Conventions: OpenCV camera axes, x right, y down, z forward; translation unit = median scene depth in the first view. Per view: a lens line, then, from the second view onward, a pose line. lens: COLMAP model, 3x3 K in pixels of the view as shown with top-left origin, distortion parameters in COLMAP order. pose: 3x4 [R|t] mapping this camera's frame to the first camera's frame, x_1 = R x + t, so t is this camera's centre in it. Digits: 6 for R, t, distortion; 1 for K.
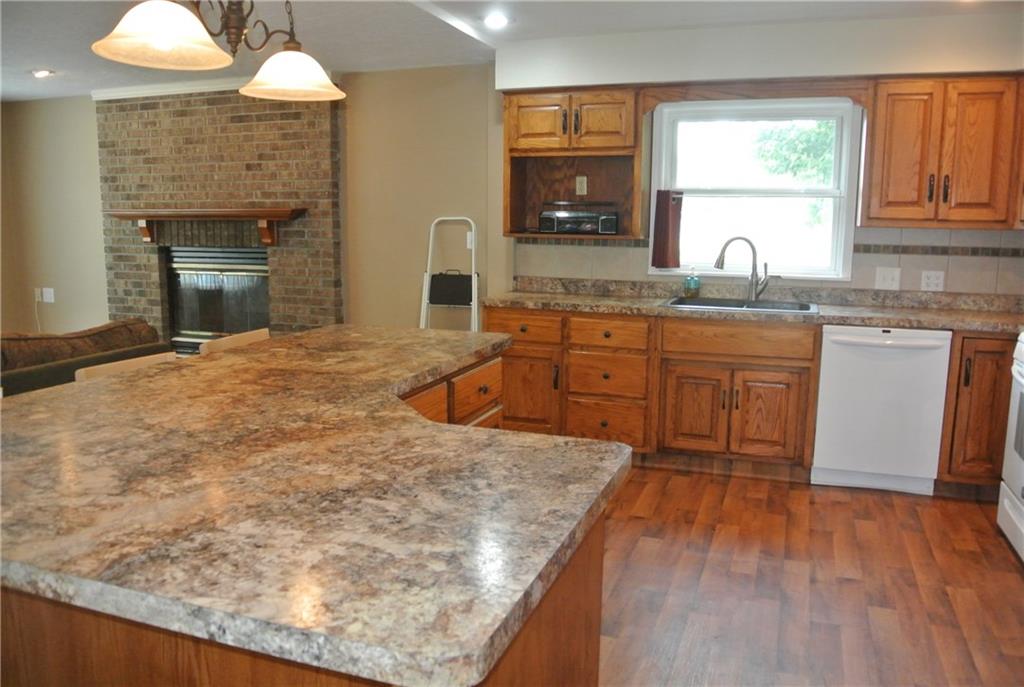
lens RADIAL K [[811.6, 0, 502.3], [0, 811.6, 348.5], [0, 0, 1]] dist [-0.086977, 0.039874]
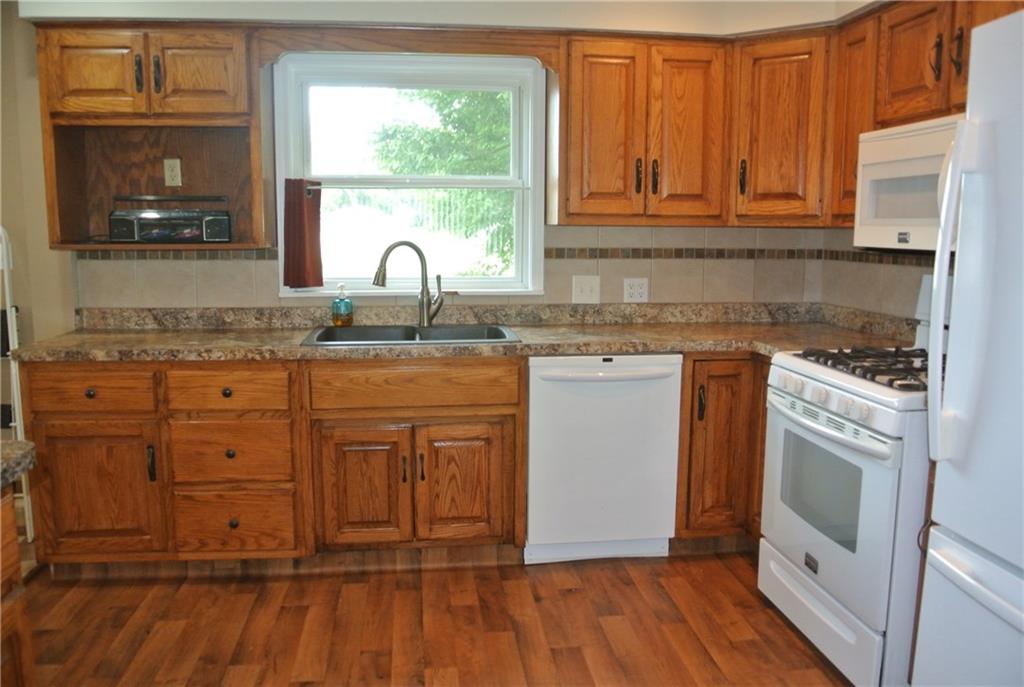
lens RADIAL K [[811.6, 0, 510.9], [0, 811.6, 350.2], [0, 0, 1]] dist [-0.086977, 0.039874]
pose [[0.888930, -0.071944, 0.452358, 0.038988], [0.076105, 0.997059, 0.009019, -0.038126], [-0.451676, 0.026409, 0.891791, 0.291580]]
